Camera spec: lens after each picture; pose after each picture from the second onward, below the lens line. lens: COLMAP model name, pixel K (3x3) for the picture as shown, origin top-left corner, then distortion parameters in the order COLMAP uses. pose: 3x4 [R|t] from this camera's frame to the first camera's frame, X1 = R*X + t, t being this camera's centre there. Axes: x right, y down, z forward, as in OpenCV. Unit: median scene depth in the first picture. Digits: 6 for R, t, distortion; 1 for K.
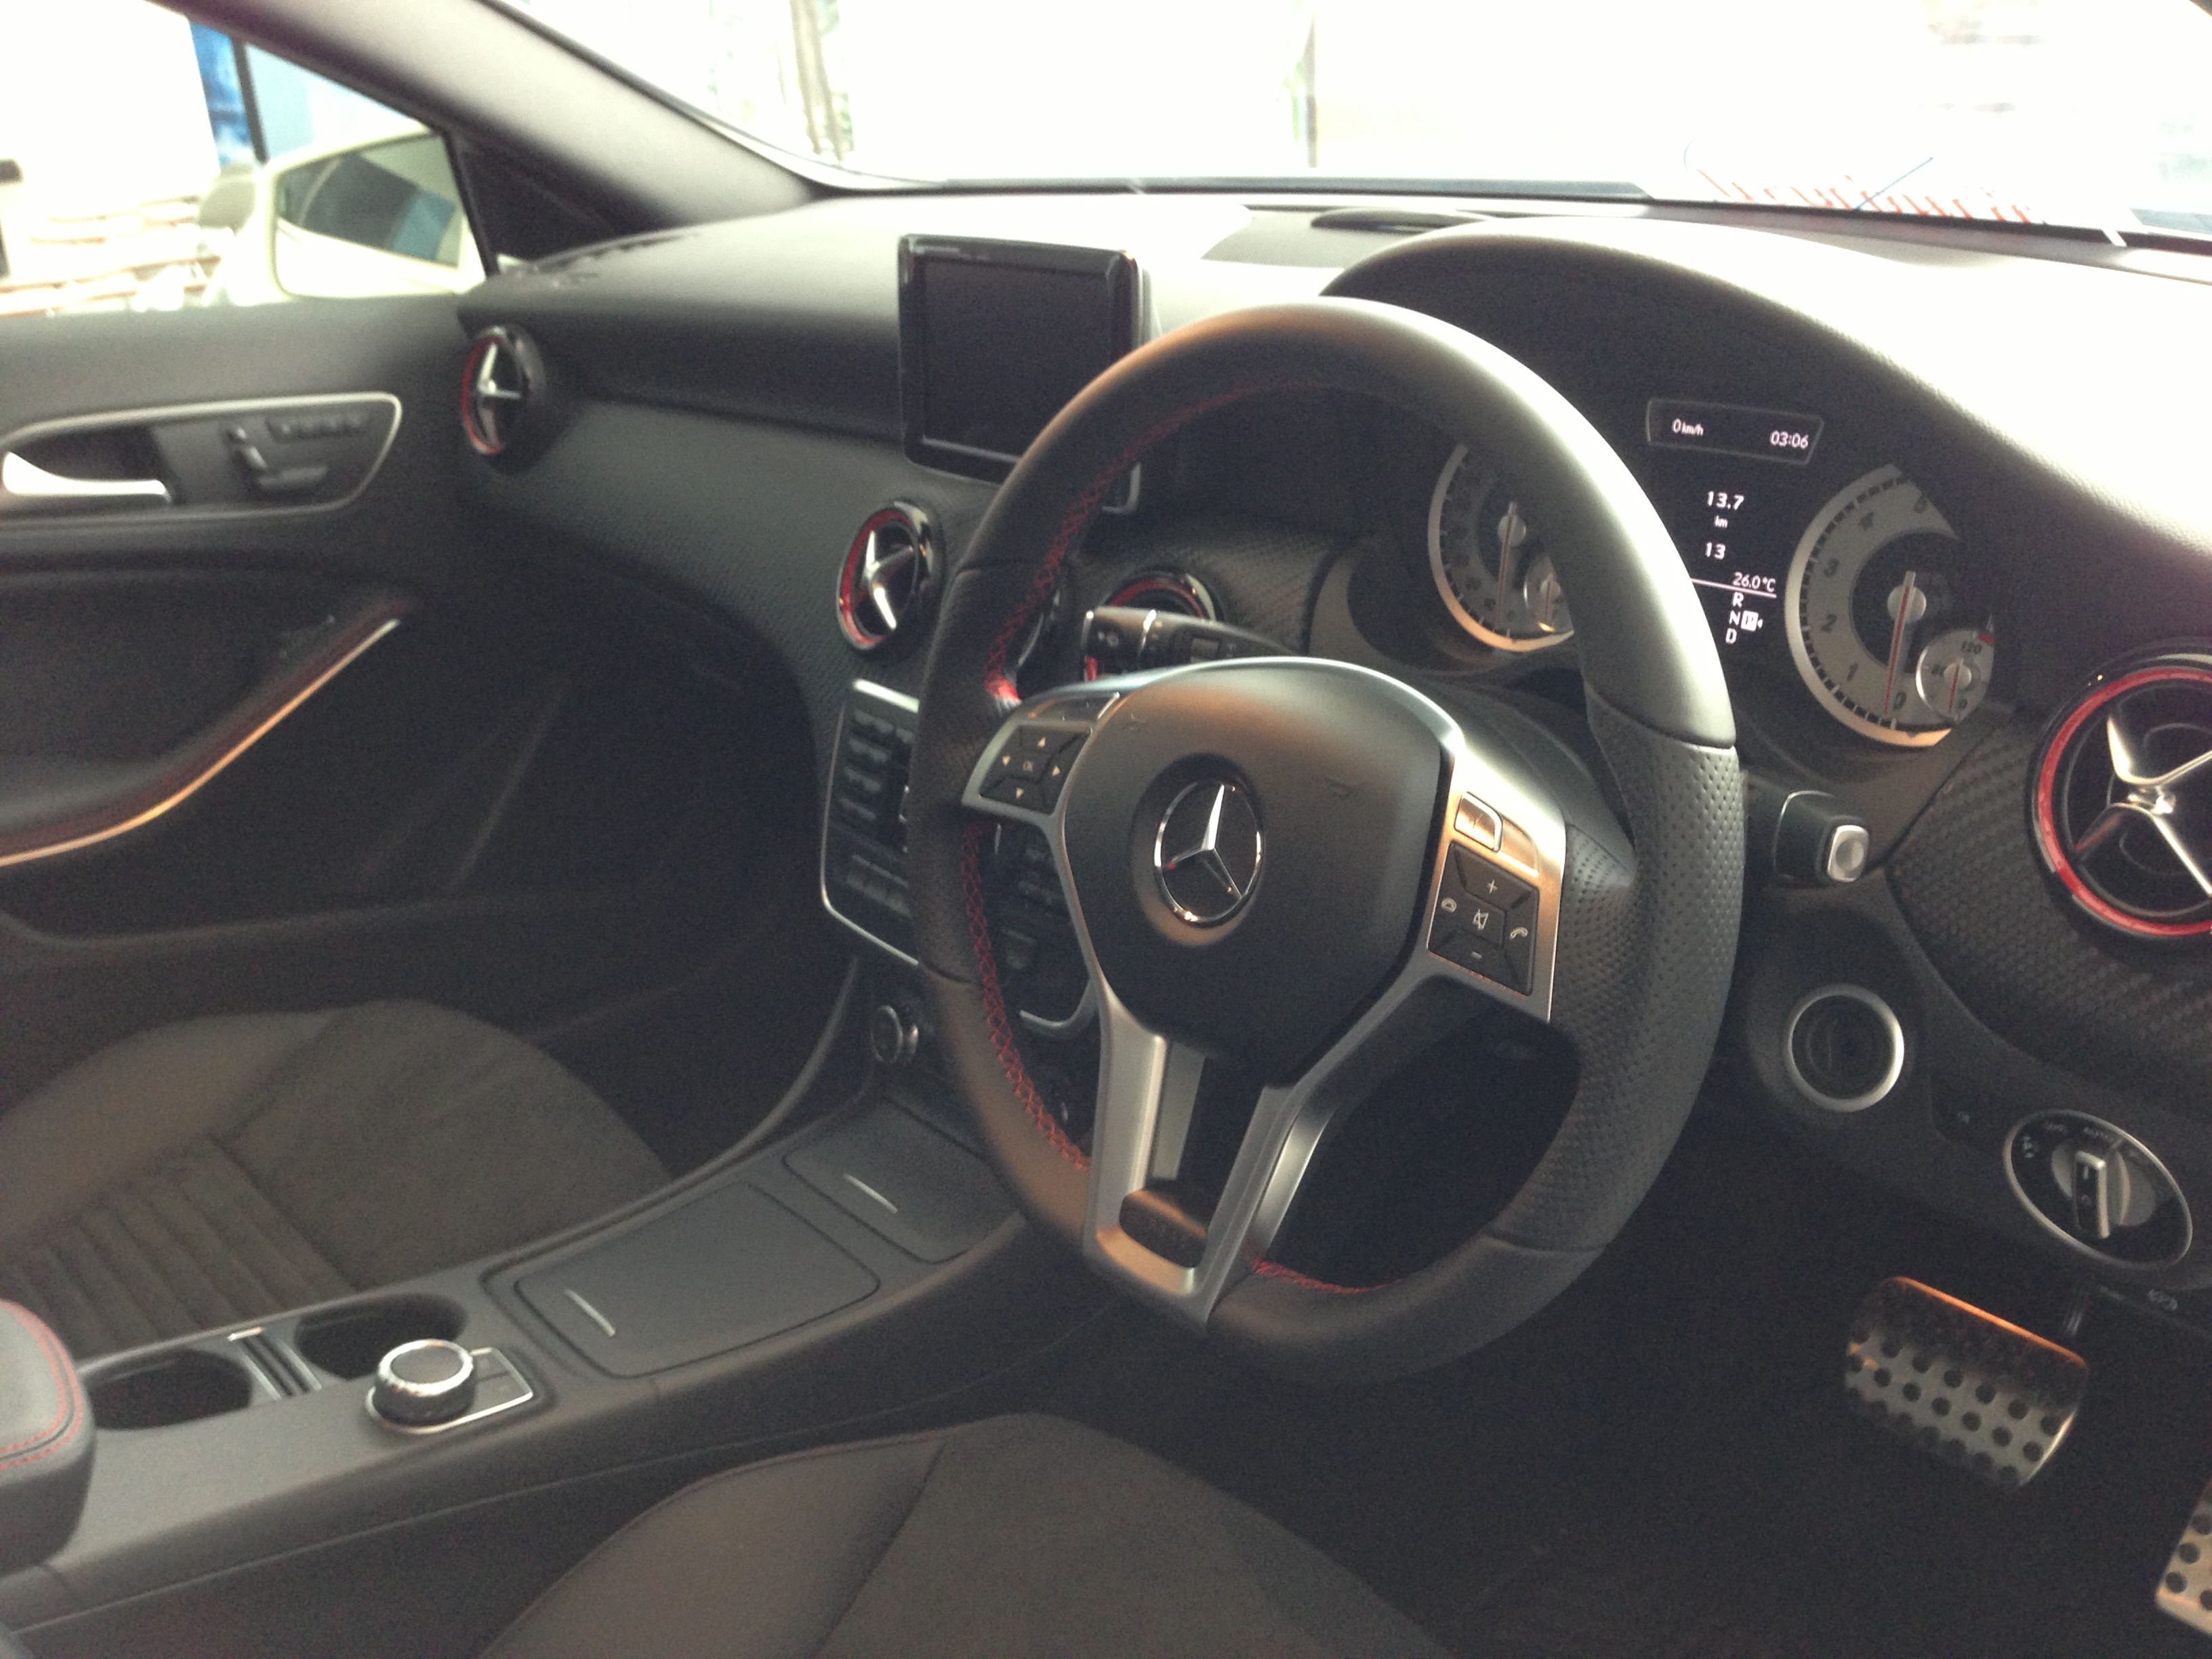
lens RADIAL K [[2017.2, 0, 1106.0], [0, 2017.2, 829.5], [0, 0, 1]] dist [0.007903, 0.000962]
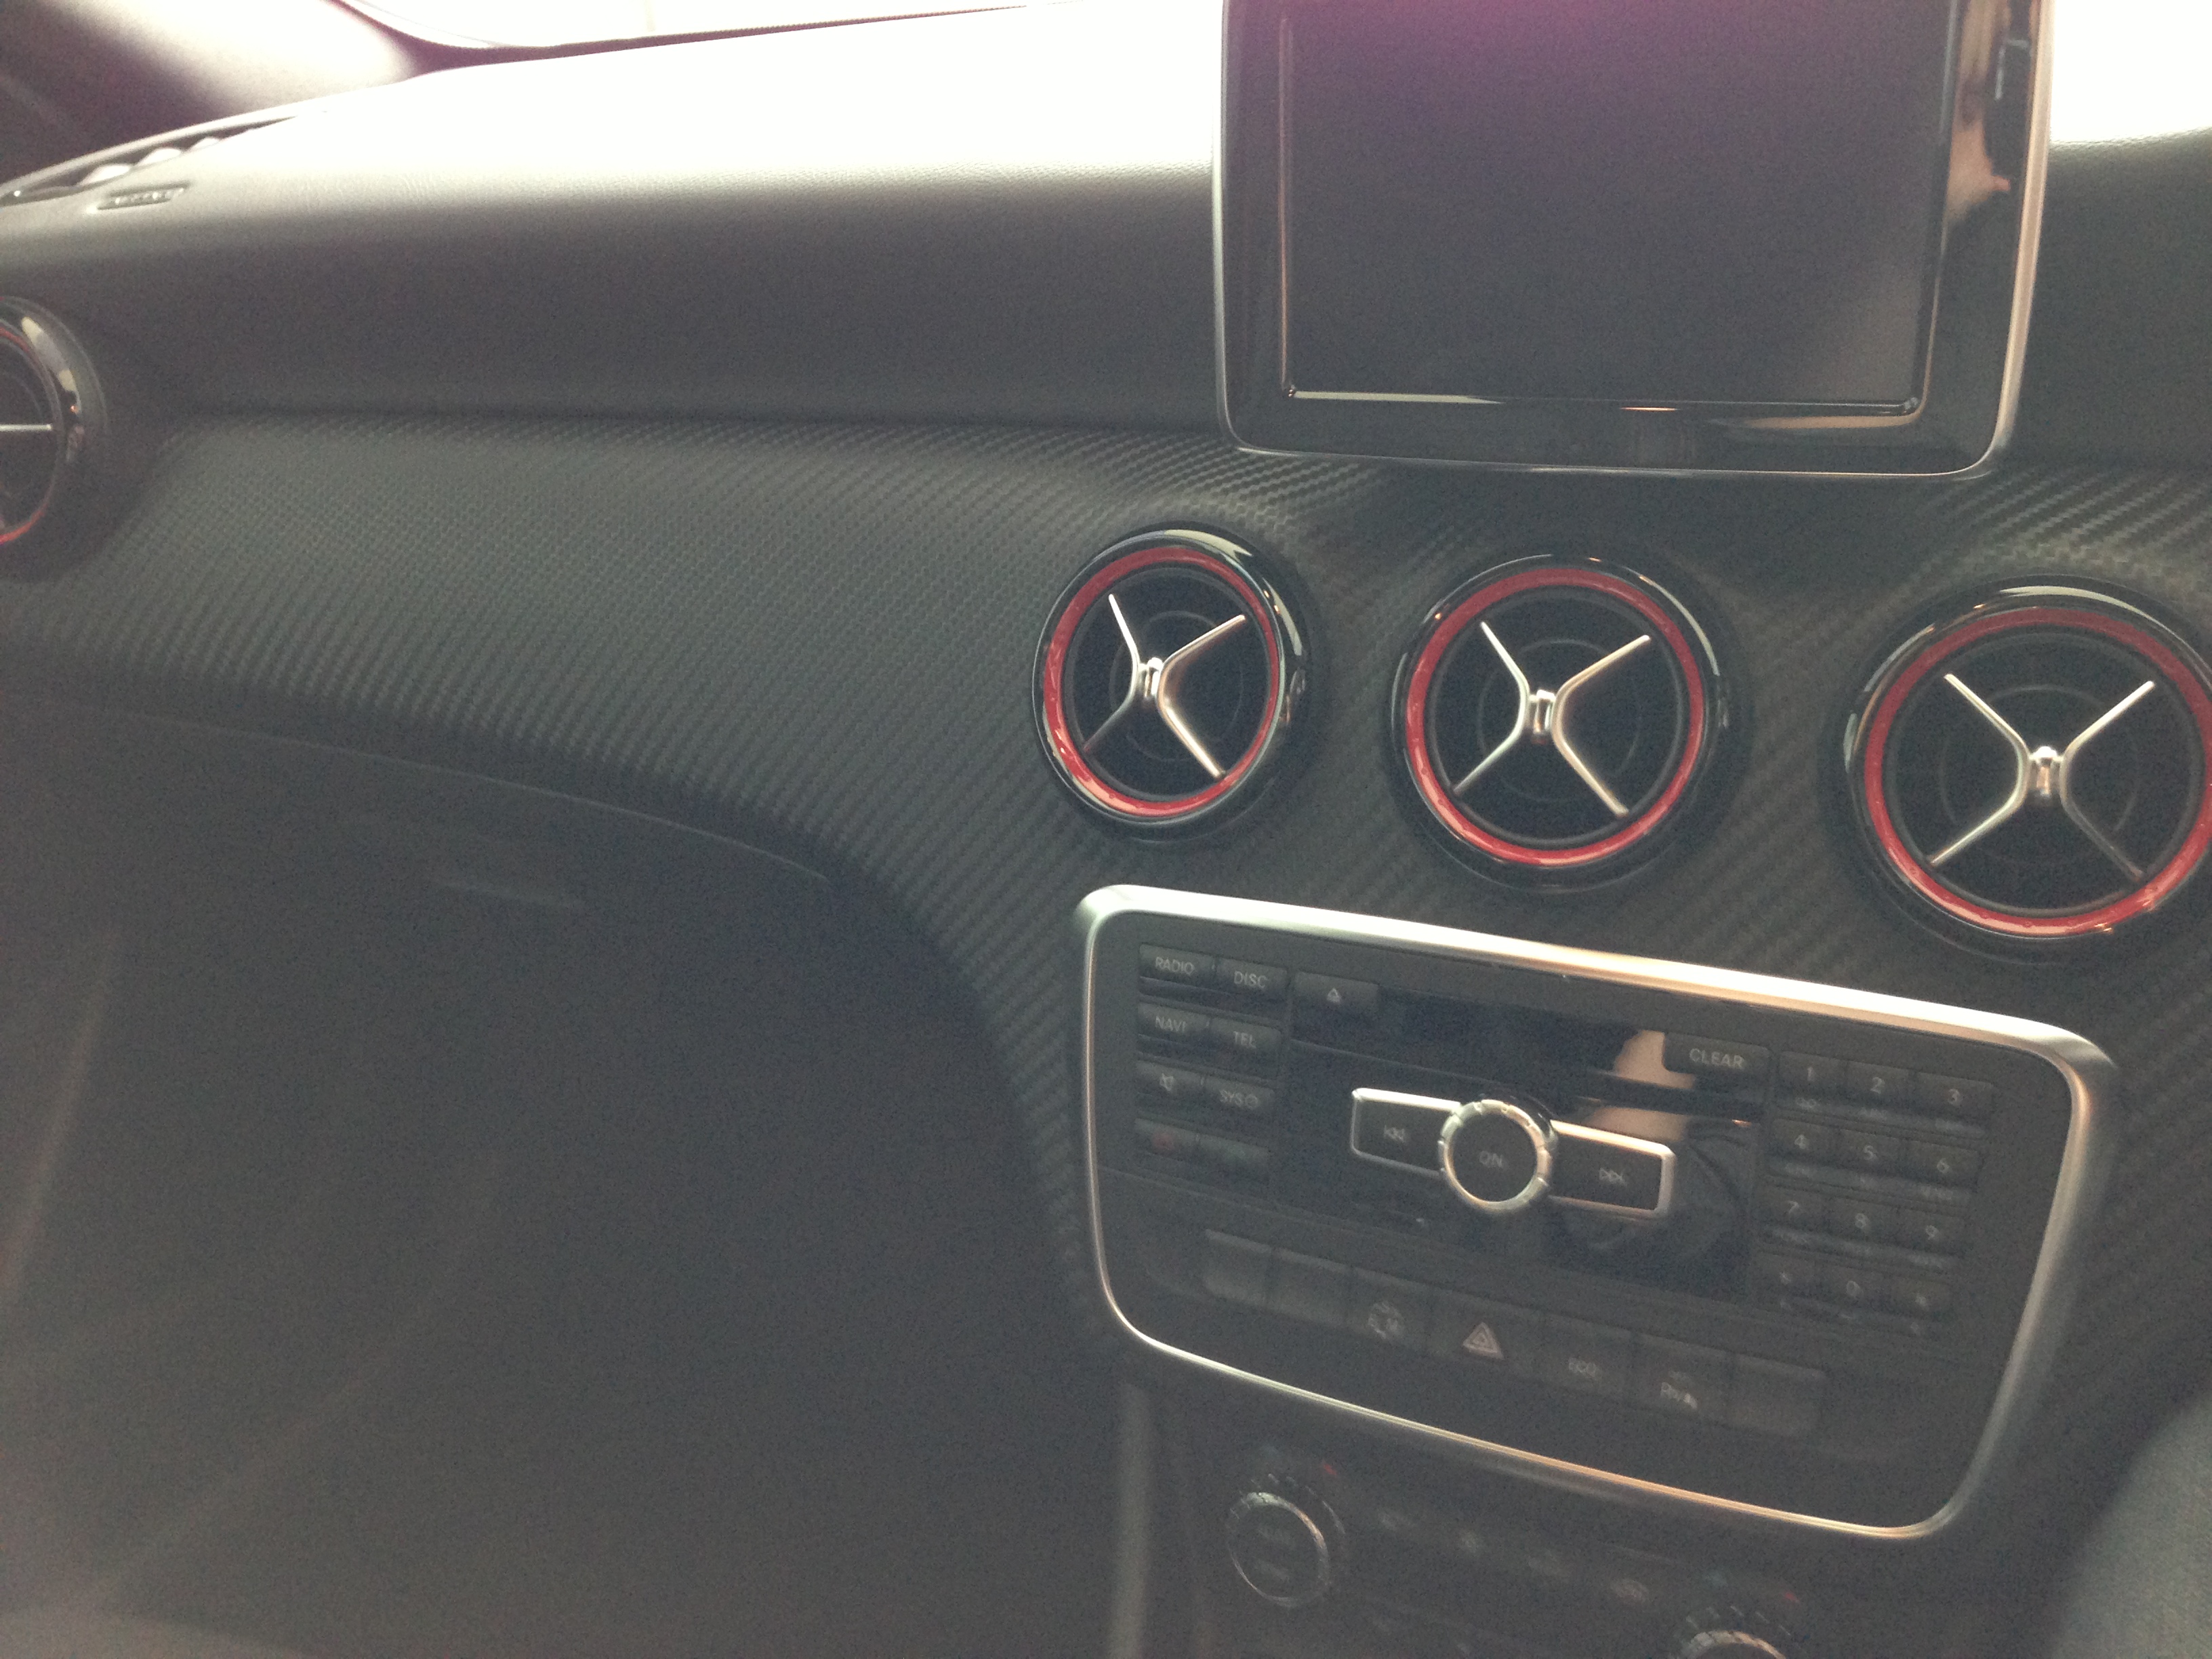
lens RADIAL K [[2002.3, 0, 1106.0], [0, 2002.3, 829.5], [0, 0, 1]] dist [0.092990, -0.000868]
pose [[0.921174, -0.171038, 0.349549, -0.342556], [0.172696, 0.984614, 0.026673, -0.116580], [-0.348733, 0.035795, 0.936538, 0.592222]]
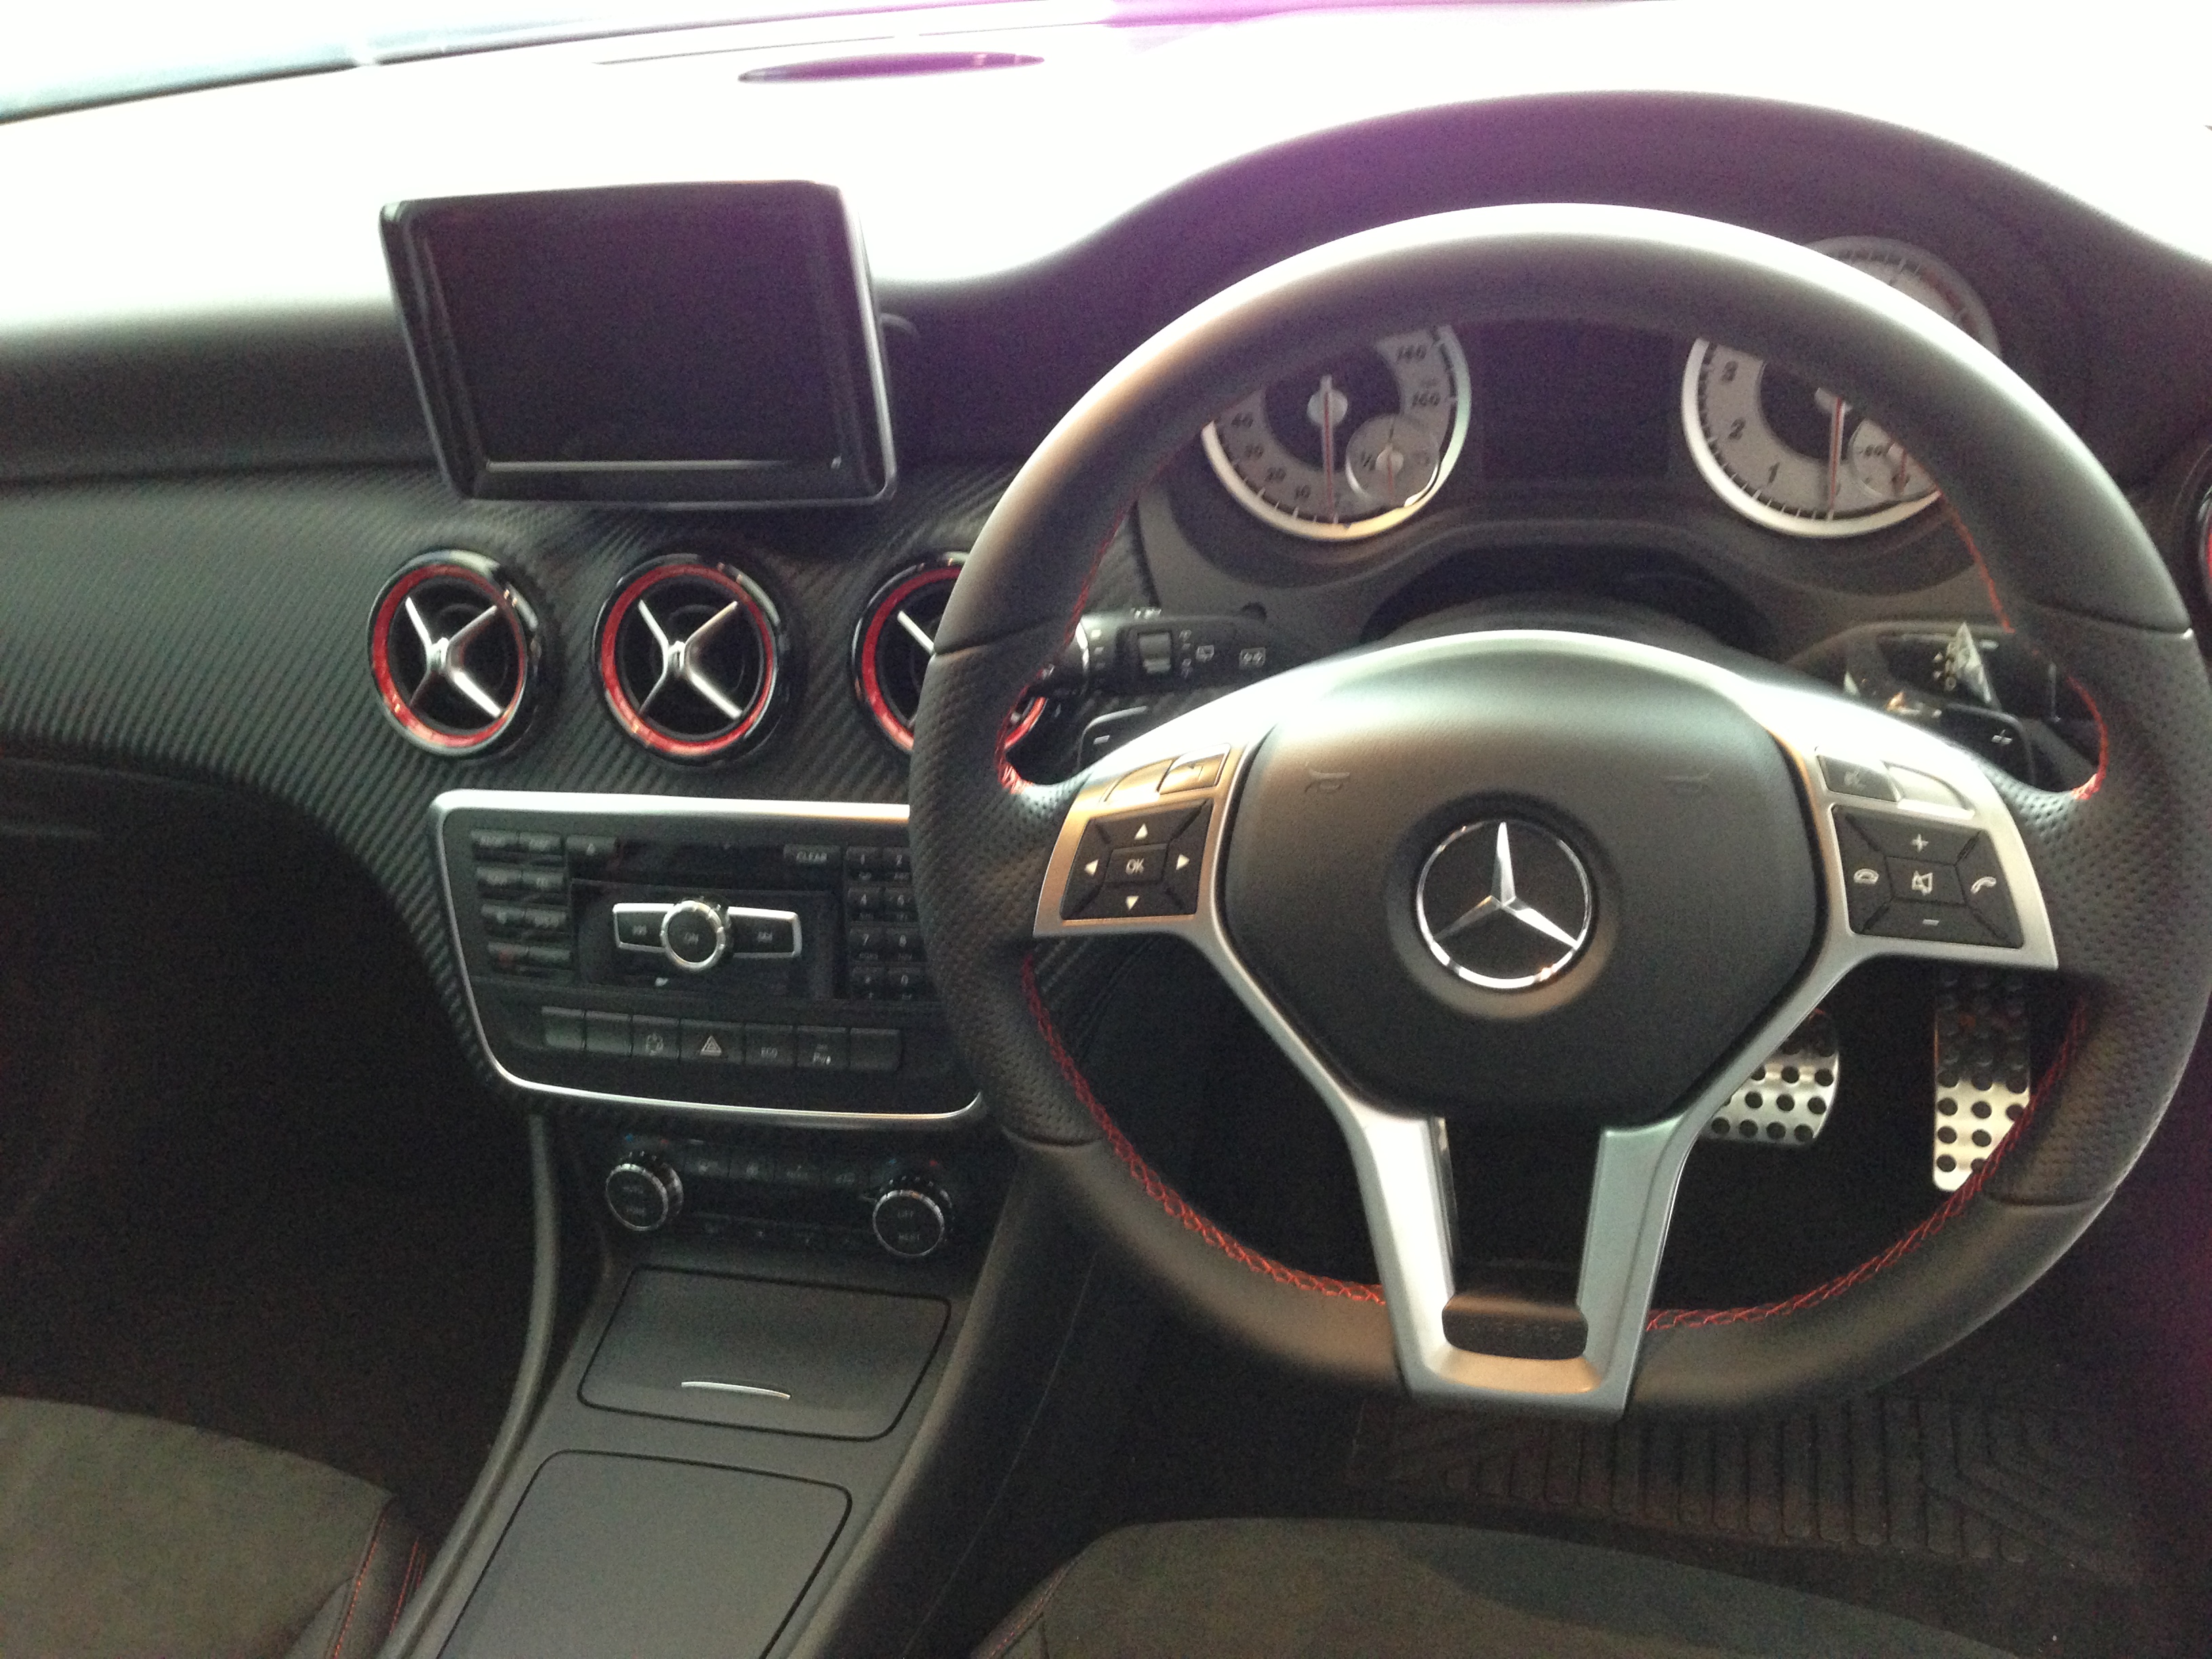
lens RADIAL K [[2017.2, 0, 1106.0], [0, 2017.2, 829.5], [0, 0, 1]] dist [0.007903, 0.000962]
pose [[0.822134, -0.342726, 0.454570, -0.308040], [0.287736, 0.939142, 0.187672, -0.150598], [-0.491226, -0.023496, 0.870715, 0.243980]]
